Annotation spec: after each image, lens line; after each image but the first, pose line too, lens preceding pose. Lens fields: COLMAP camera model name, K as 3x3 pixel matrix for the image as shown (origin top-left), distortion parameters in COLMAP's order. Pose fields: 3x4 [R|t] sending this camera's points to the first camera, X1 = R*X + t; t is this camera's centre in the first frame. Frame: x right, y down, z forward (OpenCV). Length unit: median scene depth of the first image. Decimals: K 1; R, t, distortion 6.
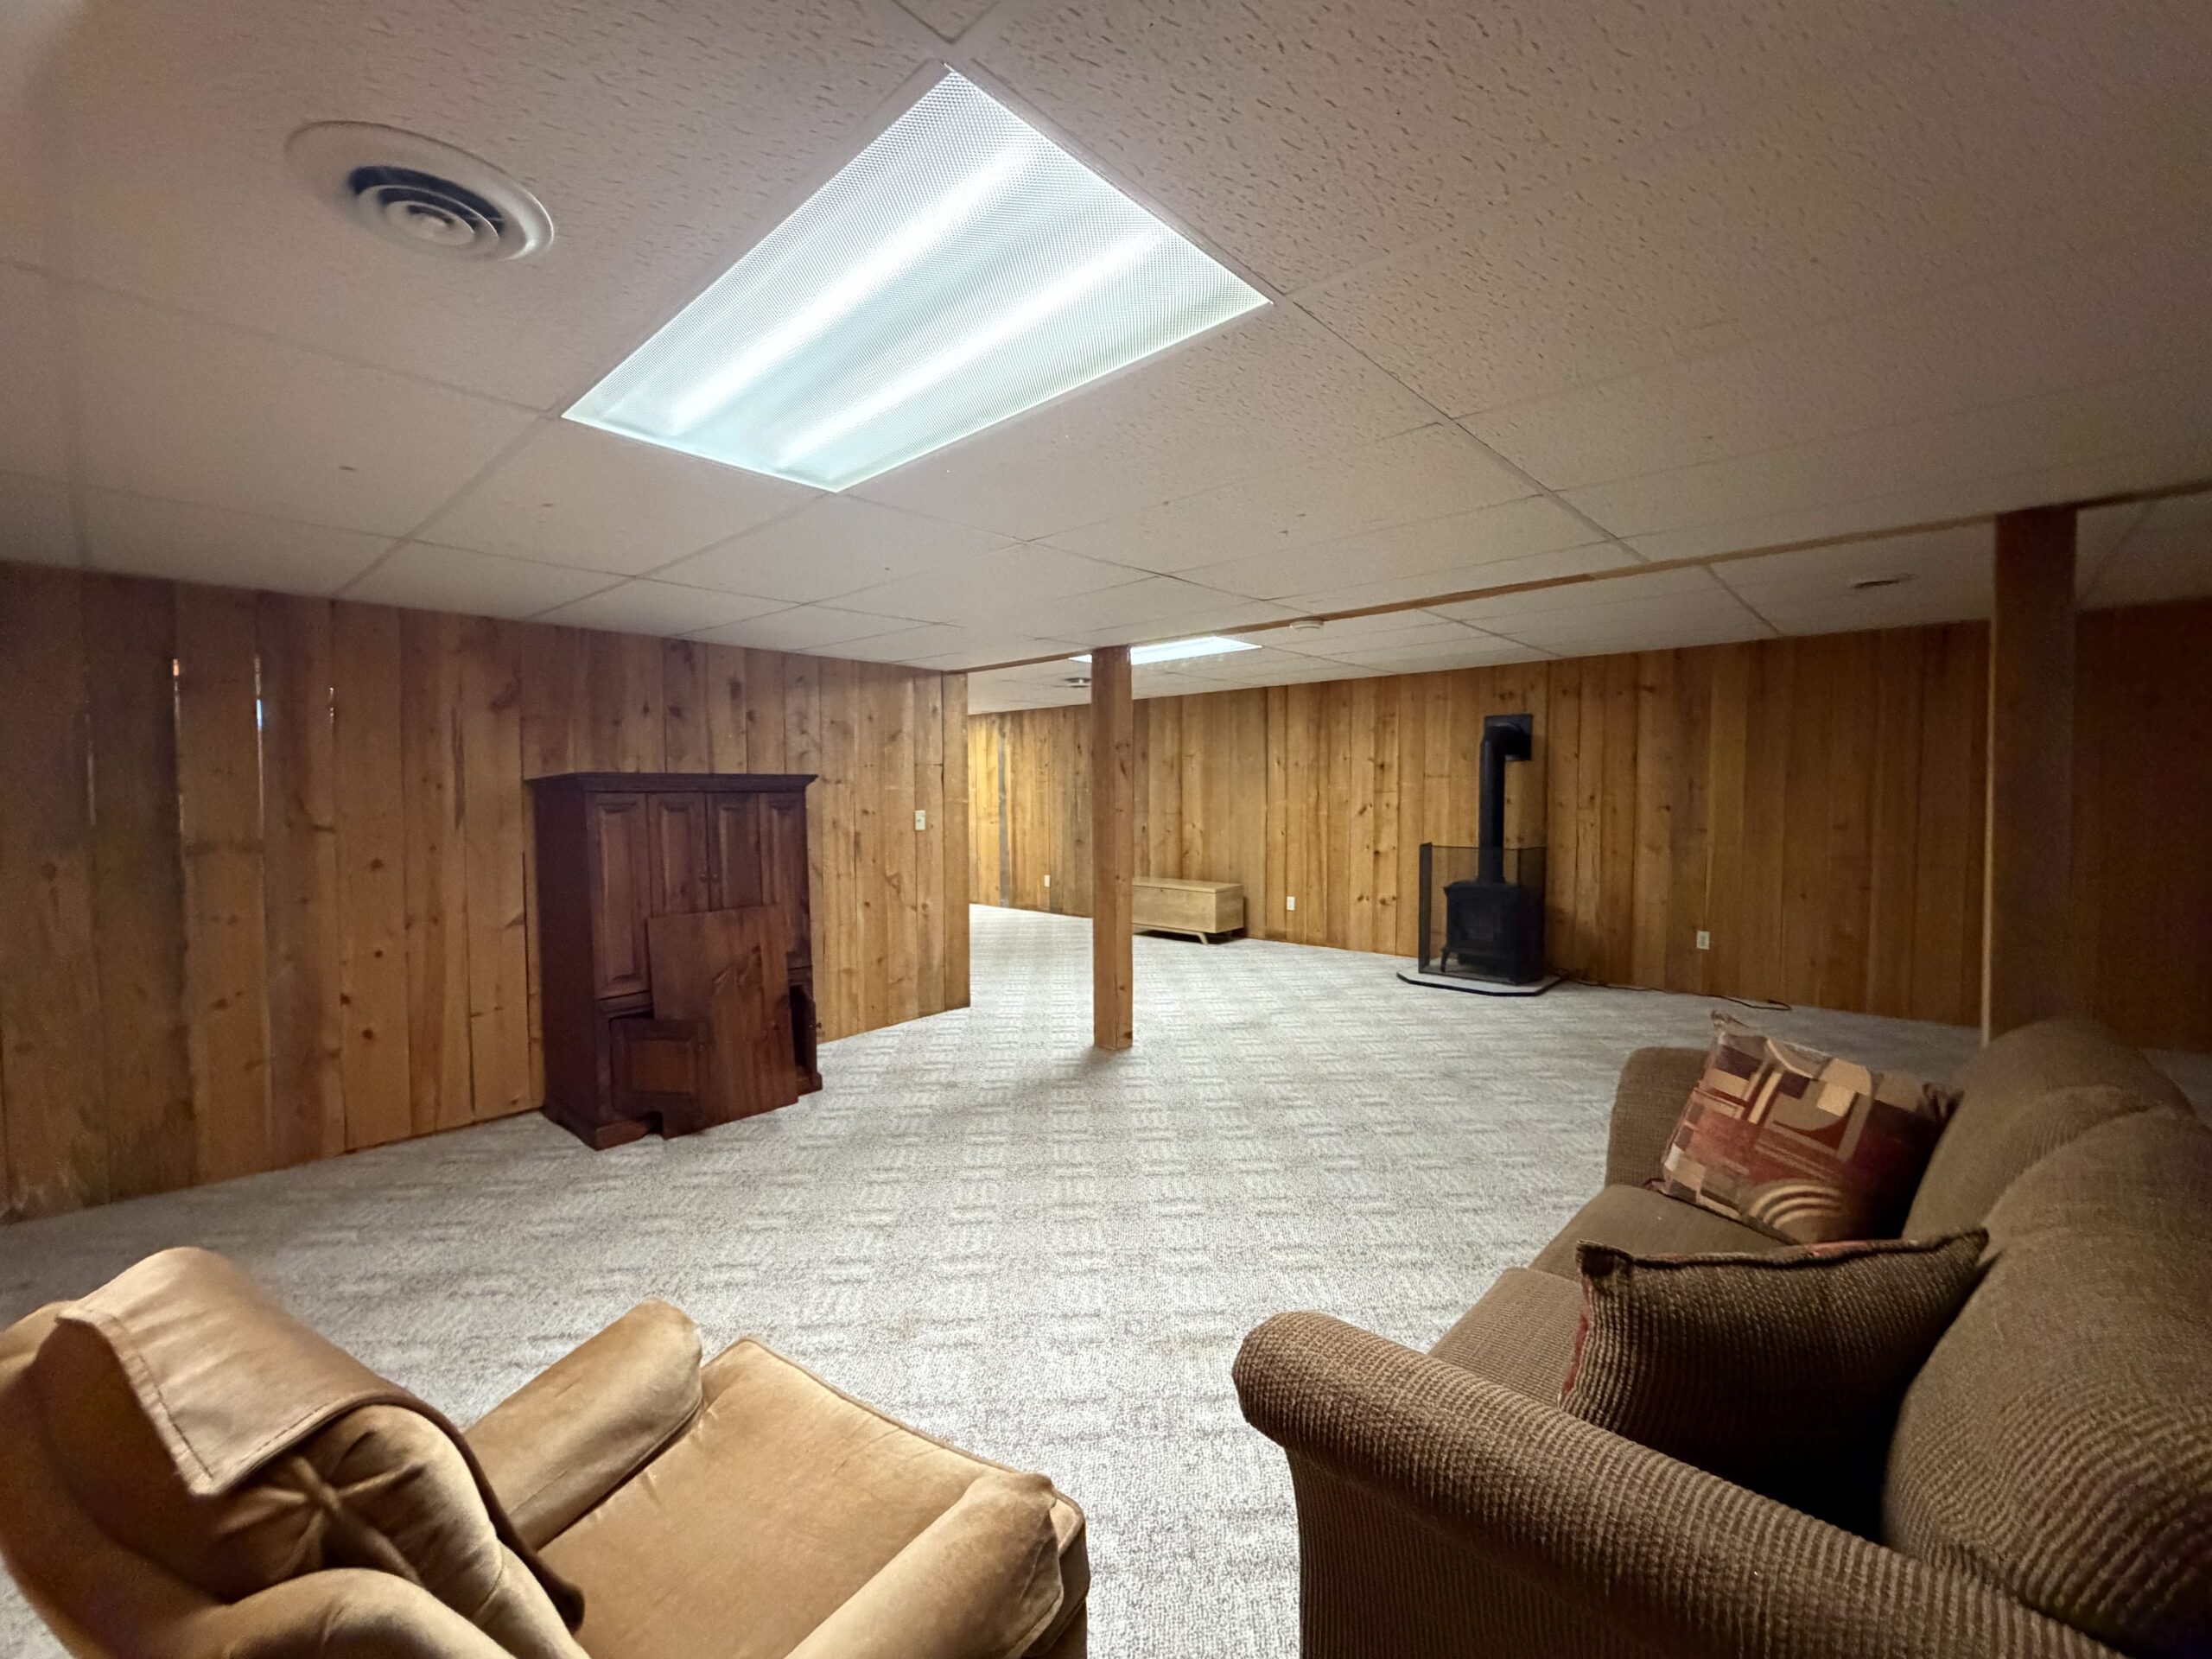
lens RADIAL K [[897.5, 0, 1103.9], [0, 897.5, 833.7], [0, 0, 1]] dist [0.000115, 0.000291]
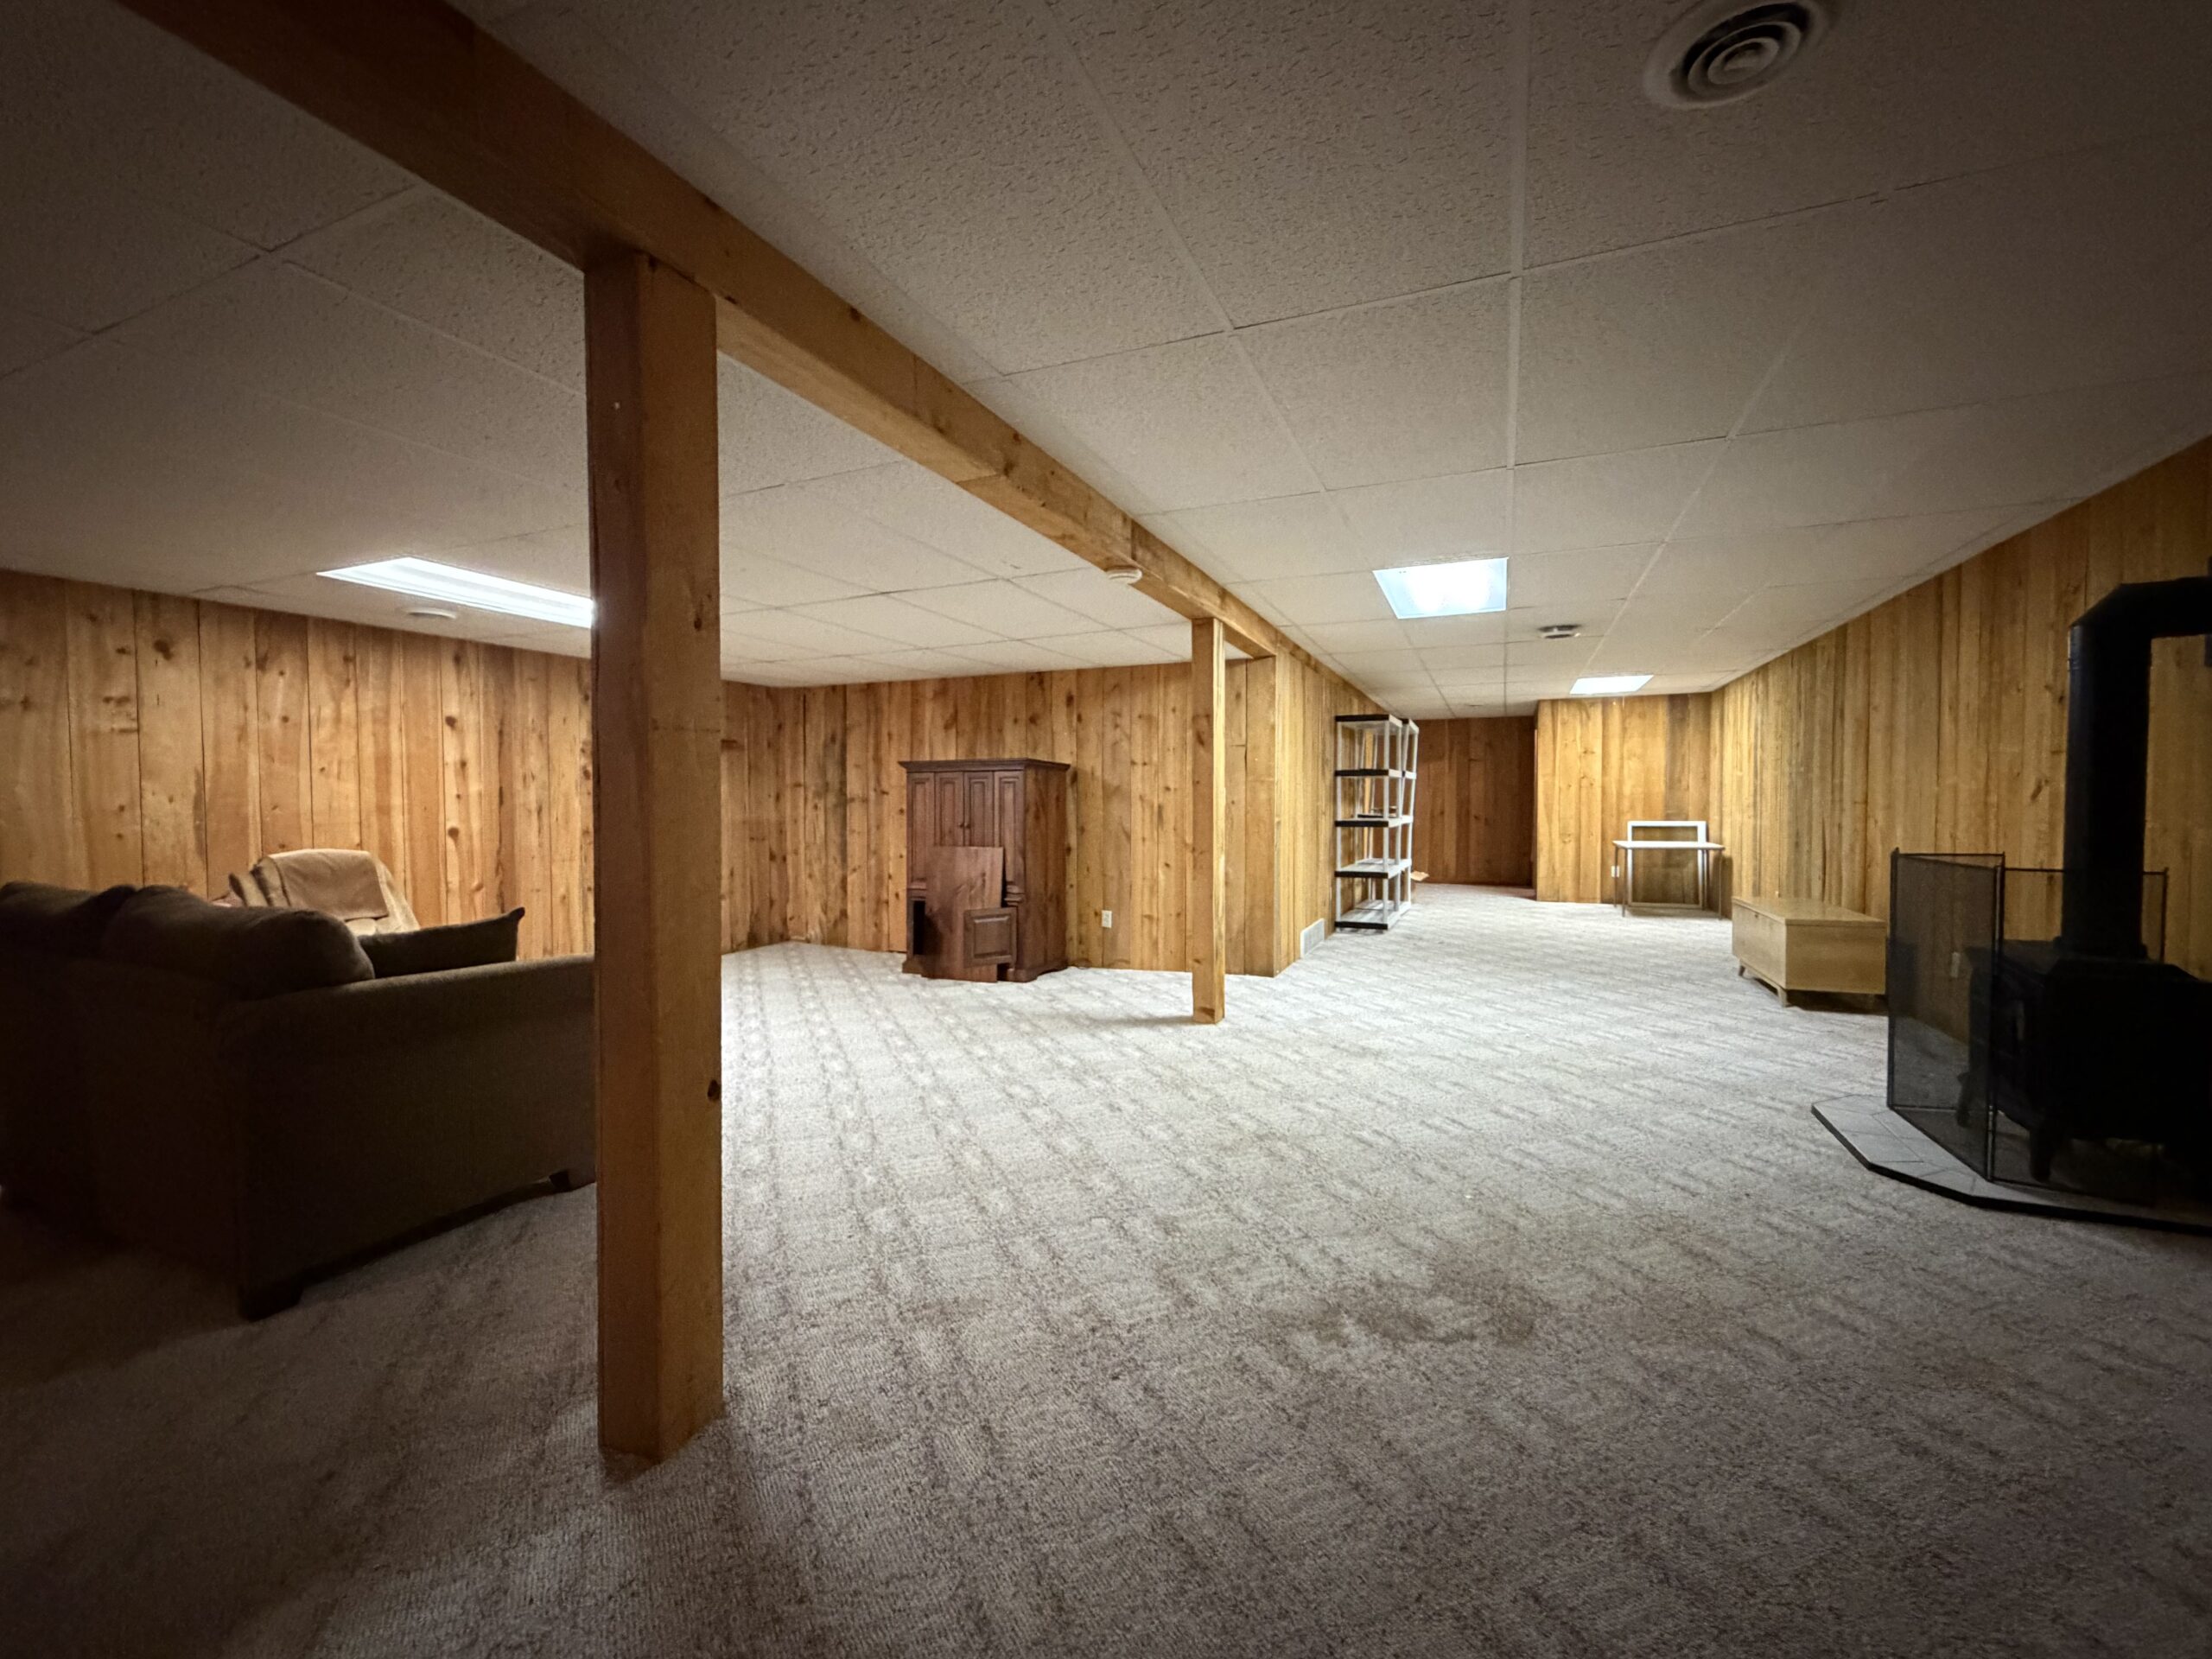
lens RADIAL K [[897.5, 0, 1103.9], [0, 897.5, 833.7], [0, 0, 1]] dist [0.000115, 0.000291]
pose [[0.342497, 0.041576, -0.938599, 0.723663], [-0.040196, 0.998754, 0.029573, 0.003877], [0.938659, 0.027600, 0.343741, 0.439468]]
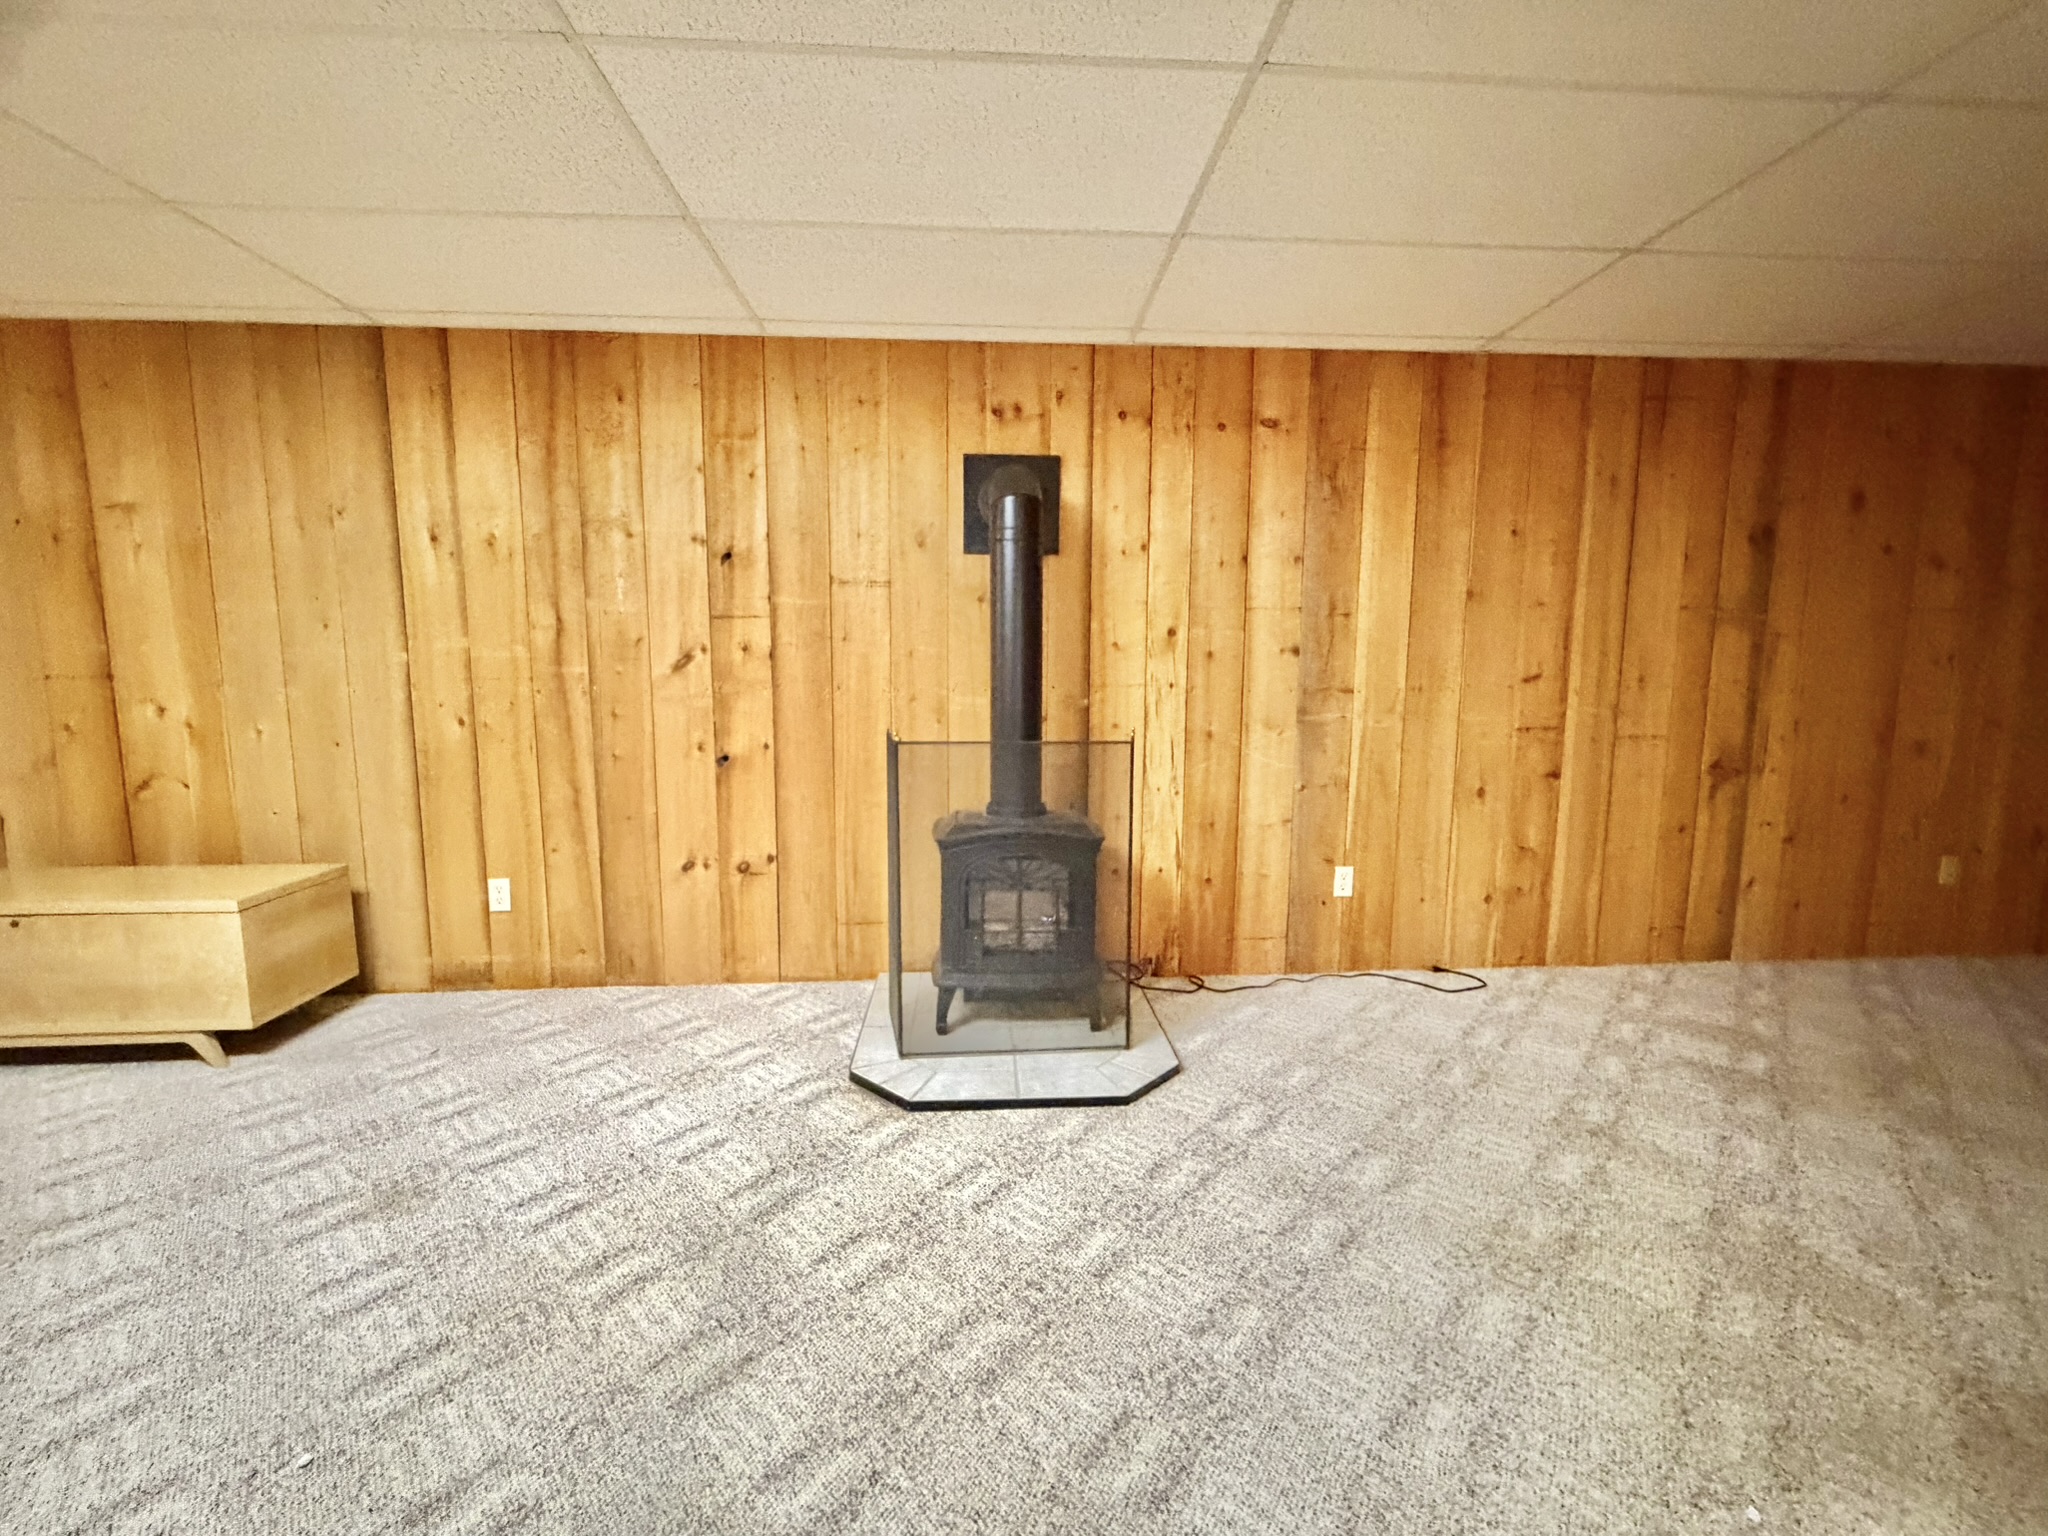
lens RADIAL K [[845.4, 0, 1028.8], [0, 845.4, 768.4], [0, 0, 1]] dist [0.001355, 0.000107]
pose [[0.691074, -0.076905, 0.718681, 0.138652], [0.030134, 0.996524, 0.077660, -0.002202], [-0.722155, -0.032011, 0.690990, 0.759370]]
